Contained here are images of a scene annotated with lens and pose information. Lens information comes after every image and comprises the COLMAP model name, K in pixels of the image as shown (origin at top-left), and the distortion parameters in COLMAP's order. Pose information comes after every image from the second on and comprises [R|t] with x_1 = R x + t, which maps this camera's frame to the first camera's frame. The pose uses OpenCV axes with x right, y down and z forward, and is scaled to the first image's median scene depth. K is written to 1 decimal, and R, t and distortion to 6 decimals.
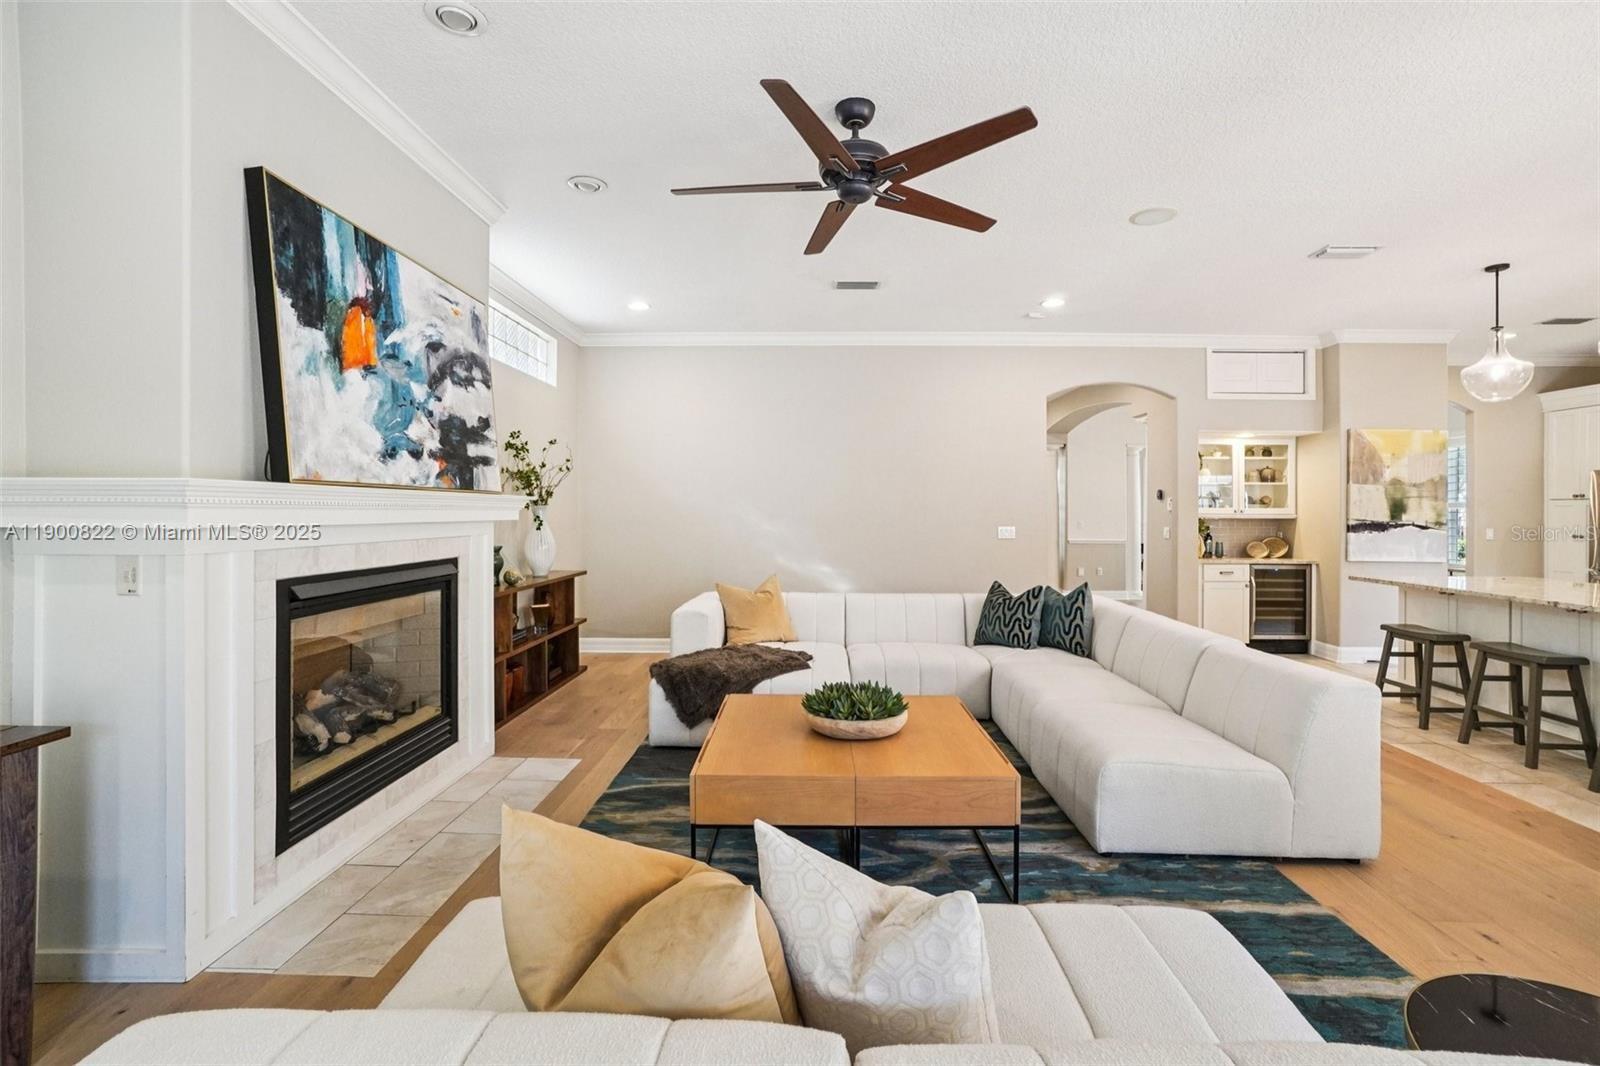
lens RADIAL K [[723.8, 0, 809.6], [0, 723.8, 507.3], [0, 0, 1]] dist [-0.053695, 0.029479]
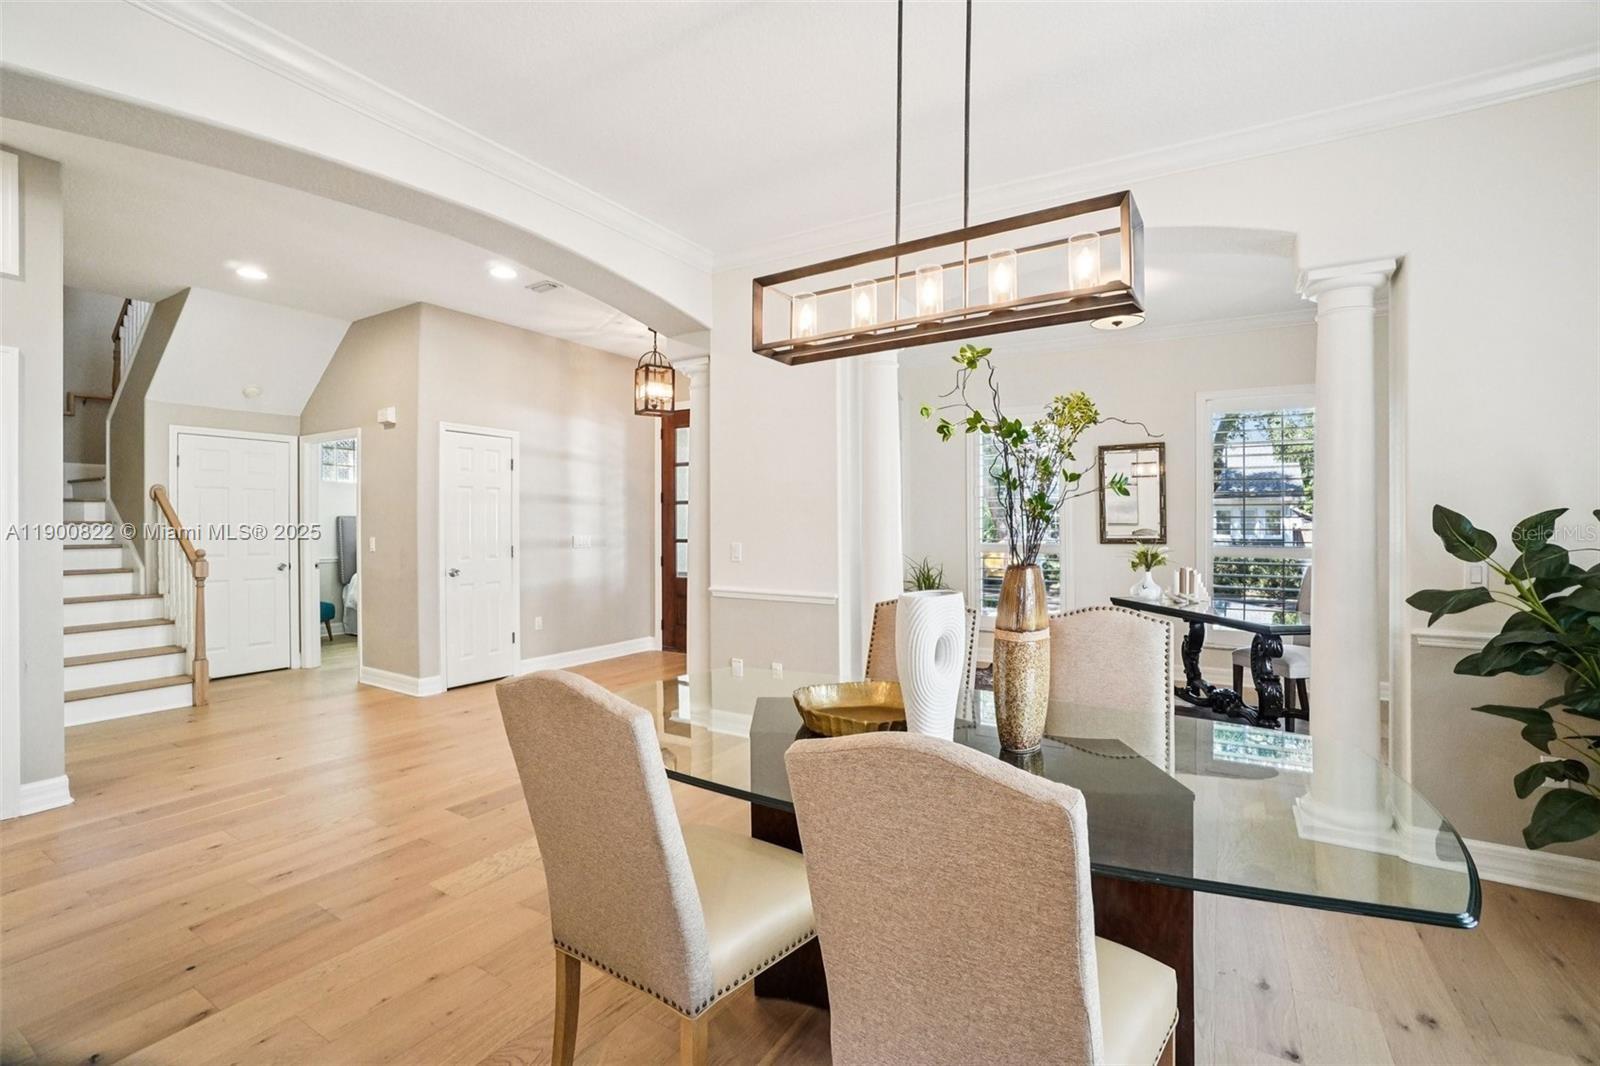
lens RADIAL K [[710.8, 0, 812.9], [0, 710.8, 538.7], [0, 0, 1]] dist [-0.055584, 0.021805]
pose [[0.865693, 0.005799, -0.500541, 2.244247], [0.002991, 0.999855, 0.016758, 0.044274], [0.500566, -0.016004, 0.865551, 2.461636]]
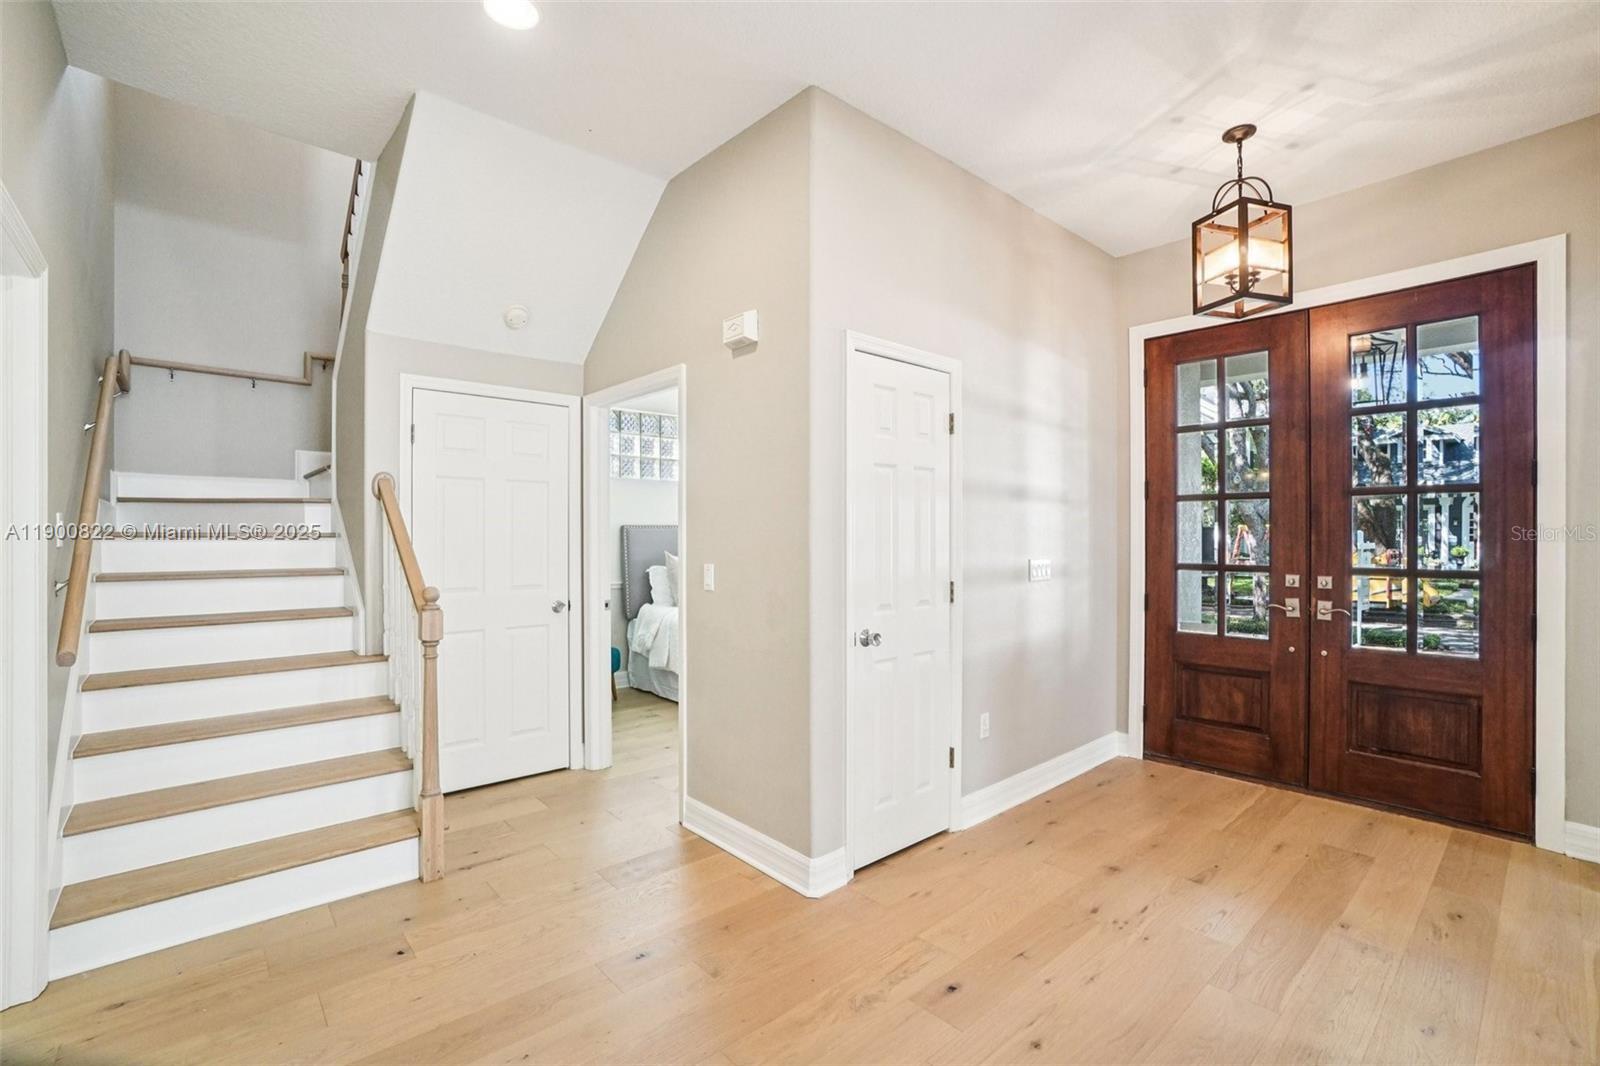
lens RADIAL K [[710.8, 0, 812.9], [0, 710.8, 538.7], [0, 0, 1]] dist [-0.055584, 0.021805]
pose [[0.681569, -0.000168, -0.731754, 1.143799], [0.006041, 0.999967, 0.005397, 0.027882], [0.731729, -0.008099, 0.681547, 2.901535]]
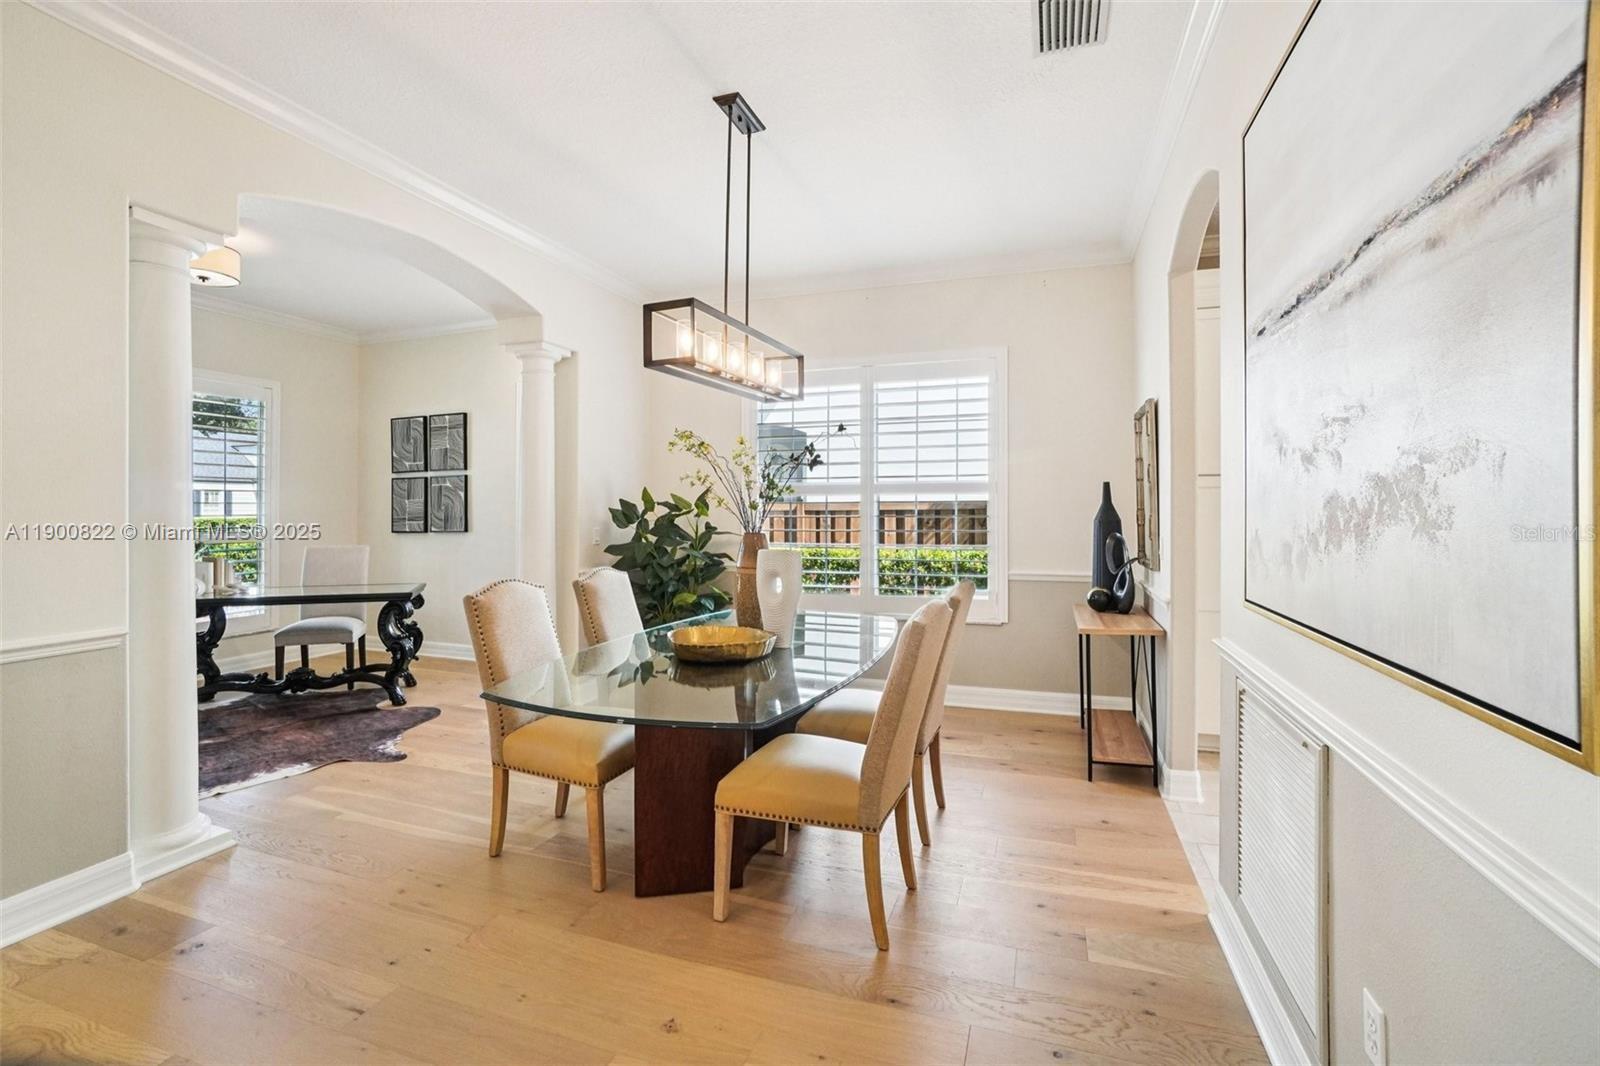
lens RADIAL K [[717.5, 0, 796.4], [0, 717.5, 510.6], [0, 0, 1]] dist [-0.063500, 0.021552]
pose [[0.316636, -0.009736, 0.948497, 1.097436], [-0.001847, 0.999939, 0.010880, 0.022100], [-0.948545, -0.005197, 0.316599, 2.654176]]
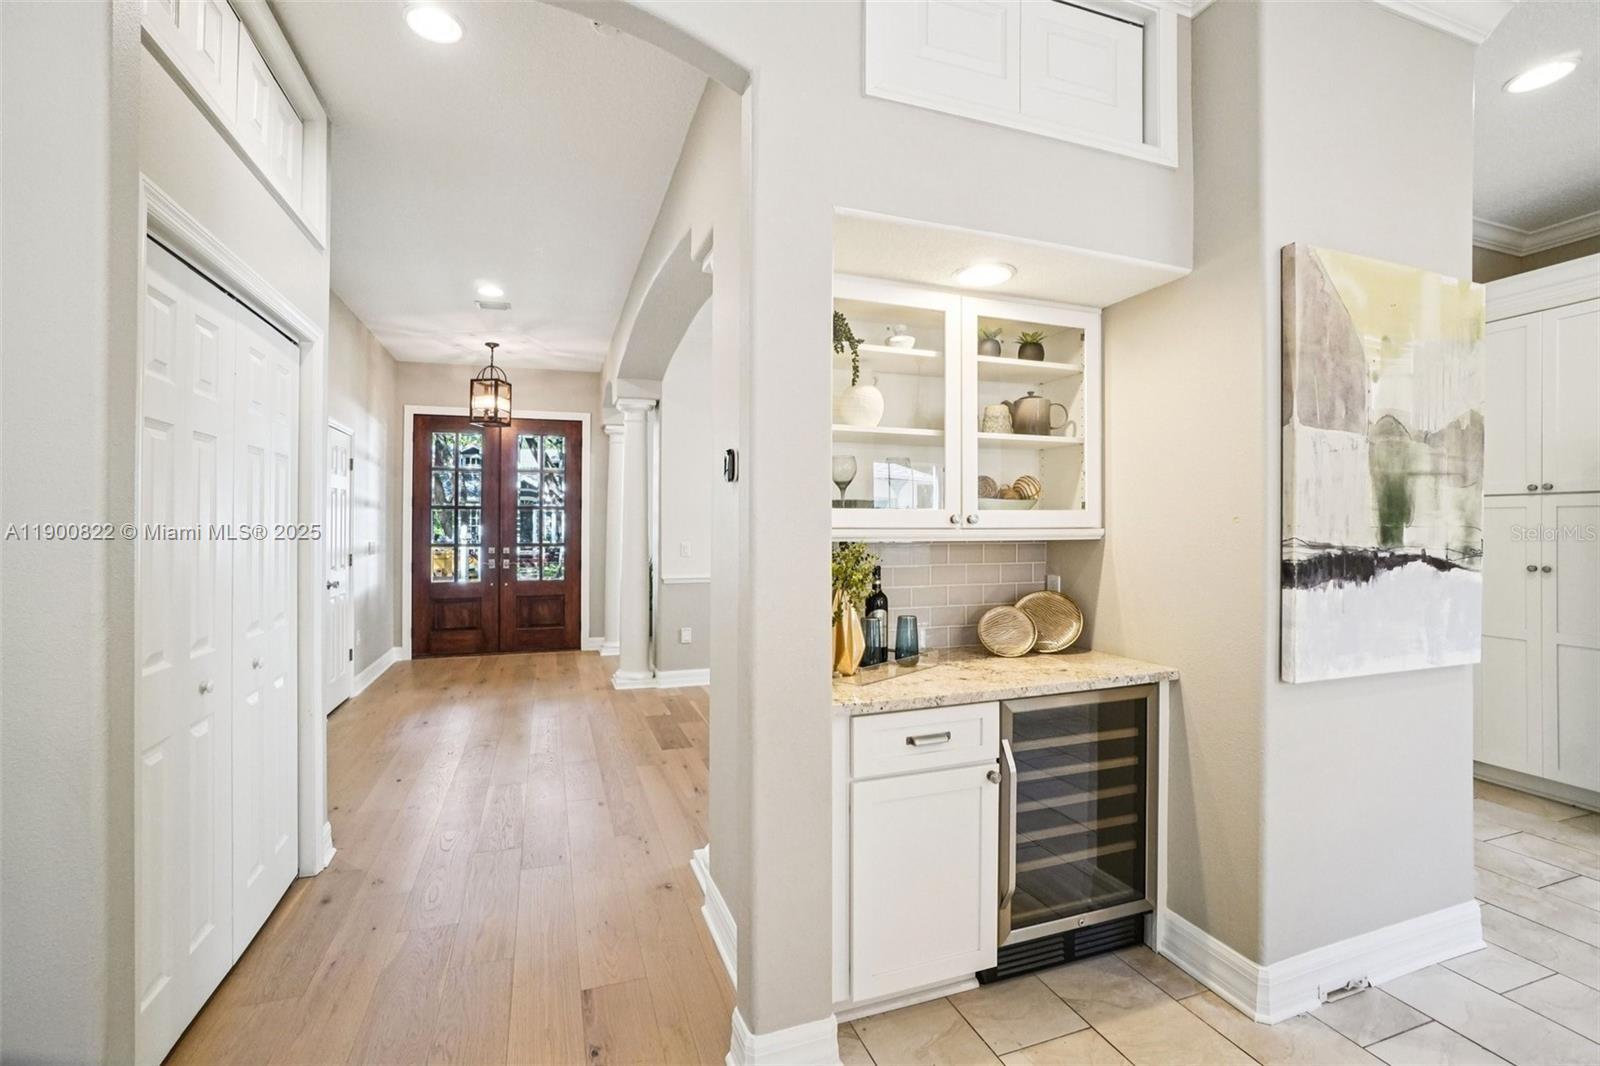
lens RADIAL K [[717.5, 0, 796.4], [0, 717.5, 510.6], [0, 0, 1]] dist [-0.063500, 0.021552]
pose [[0.938382, 0.002871, 0.345589, 0.974162], [0.002570, 0.999880, -0.015284, 0.014677], [-0.345591, 0.015230, 0.938262, 1.671530]]
